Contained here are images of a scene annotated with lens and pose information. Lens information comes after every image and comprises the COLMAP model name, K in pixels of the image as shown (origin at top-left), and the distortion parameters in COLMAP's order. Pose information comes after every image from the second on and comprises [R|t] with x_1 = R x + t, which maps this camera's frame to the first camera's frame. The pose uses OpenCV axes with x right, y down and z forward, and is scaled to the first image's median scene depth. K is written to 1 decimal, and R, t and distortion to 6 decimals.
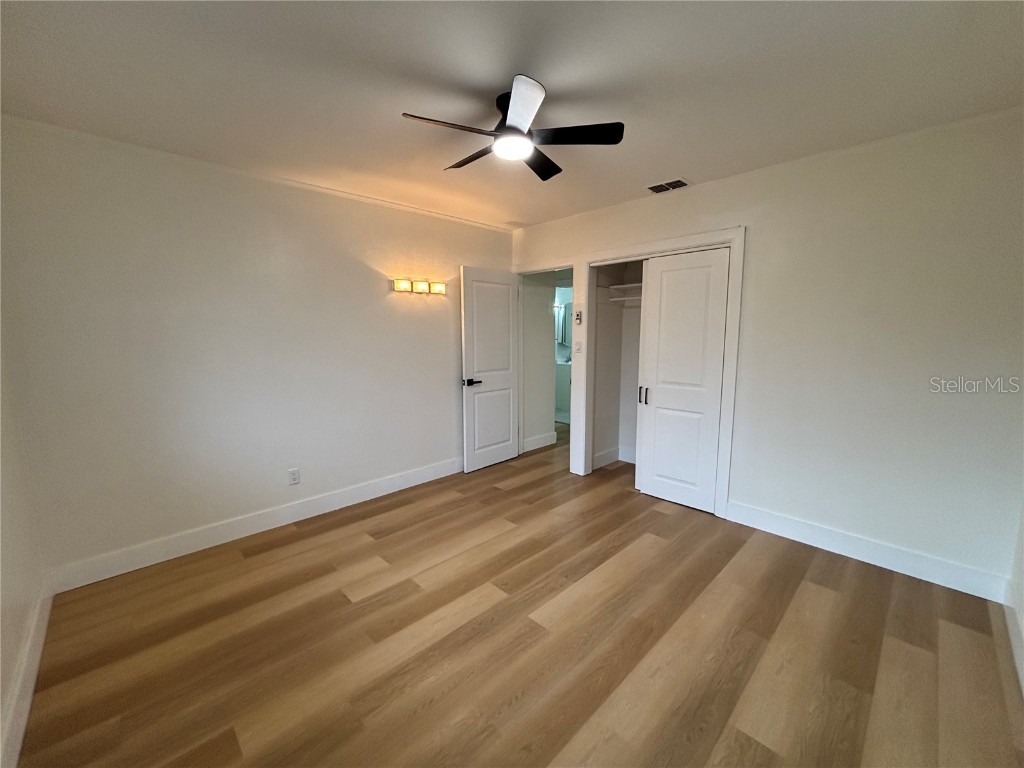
lens RADIAL K [[411.0, 0, 514.8], [0, 411.0, 383.9], [0, 0, 1]] dist [-0.001059, 0.000442]
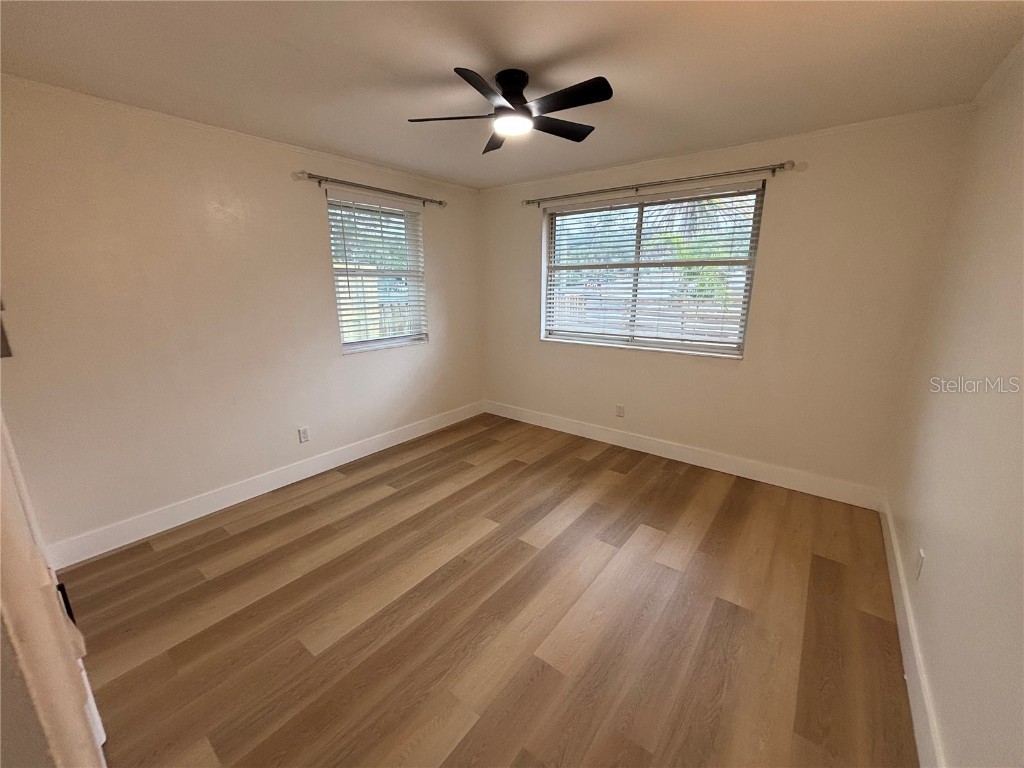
lens RADIAL K [[411.0, 0, 516.7], [0, 411.0, 384.3], [0, 0, 1]] dist [-0.001059, 0.000442]
pose [[-0.990467, 0.036902, -0.132715, 0.119625], [-0.013295, 0.933342, 0.358742, -0.278098], [0.137107, 0.357086, -0.923954, 1.800346]]
